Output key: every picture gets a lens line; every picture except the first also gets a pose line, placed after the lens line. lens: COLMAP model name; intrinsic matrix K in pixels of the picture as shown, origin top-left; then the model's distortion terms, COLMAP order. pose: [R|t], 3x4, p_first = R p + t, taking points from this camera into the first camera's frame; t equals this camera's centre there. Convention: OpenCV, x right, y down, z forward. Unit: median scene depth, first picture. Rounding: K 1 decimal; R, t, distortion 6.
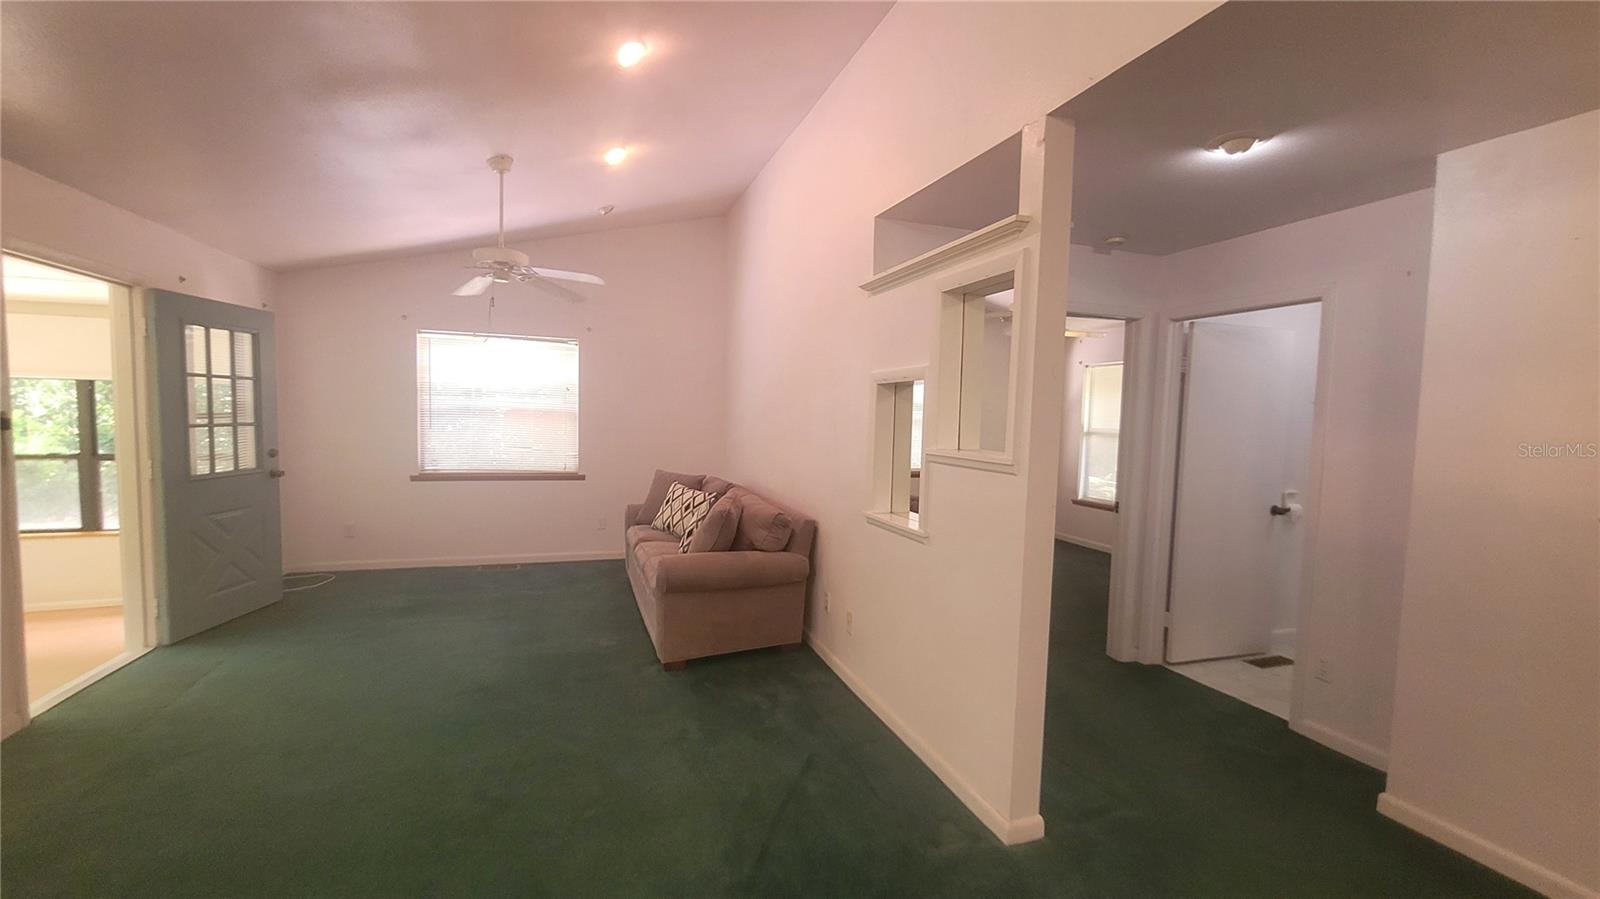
lens RADIAL K [[653.9, 0, 801.7], [0, 653.9, 456.6], [0, 0, 1]] dist [-0.002379, -0.000263]
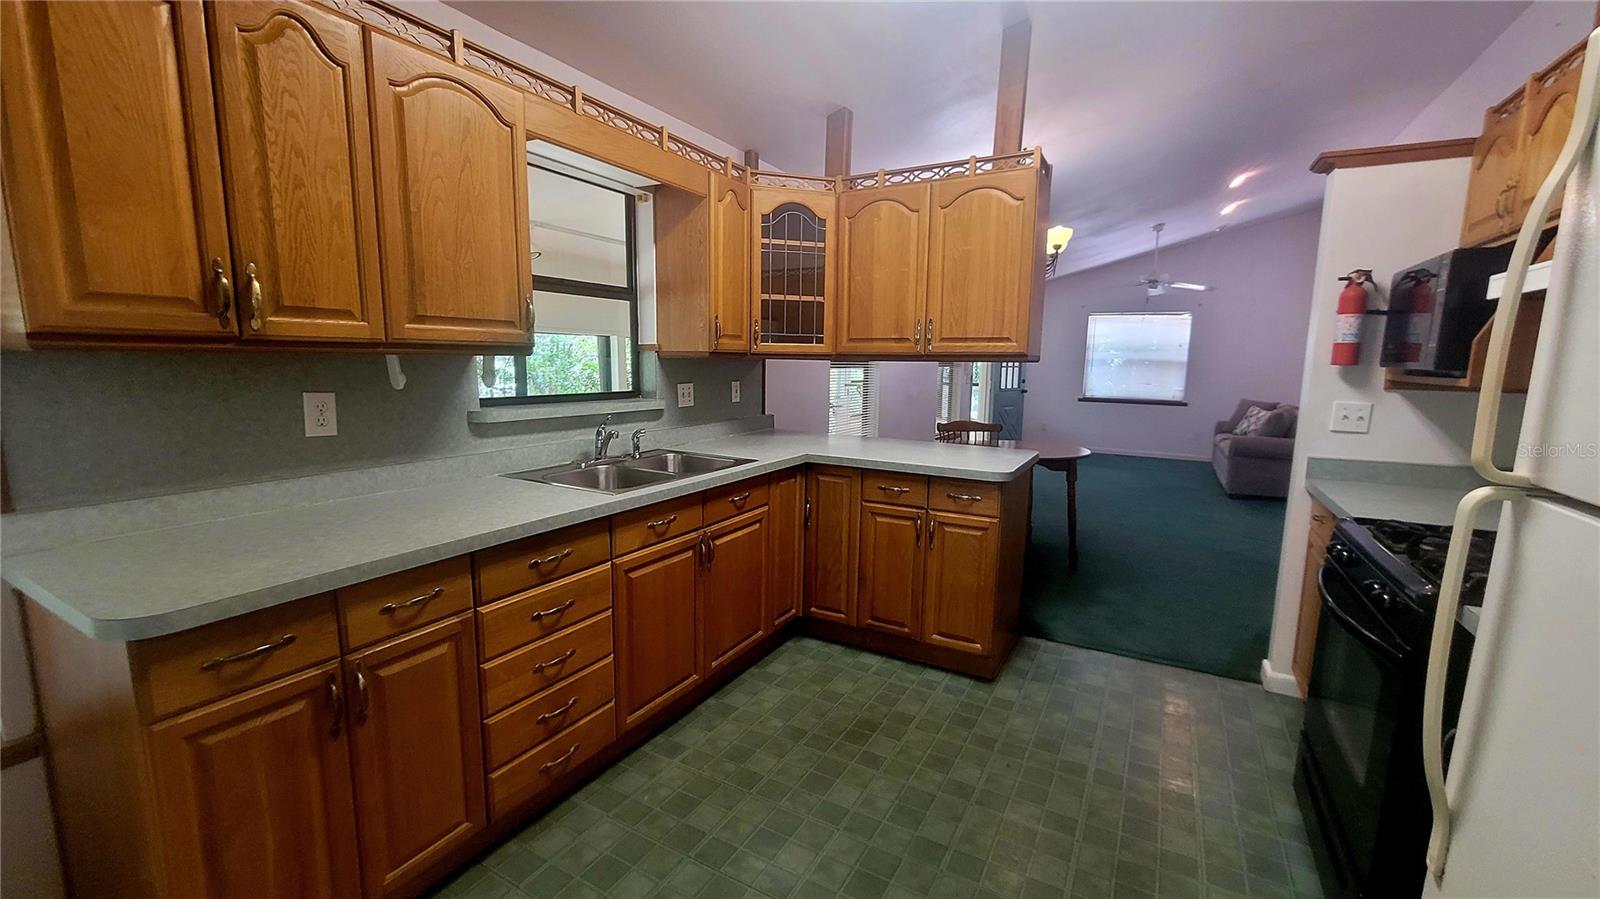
lens RADIAL K [[653.9, 0, 801.7], [0, 653.9, 456.6], [0, 0, 1]] dist [-0.002379, -0.000263]
pose [[0.664609, 0.095049, -0.741121, 0.239102], [-0.050699, 0.995327, 0.082187, 0.084103], [0.745469, -0.017048, 0.666322, -0.780226]]
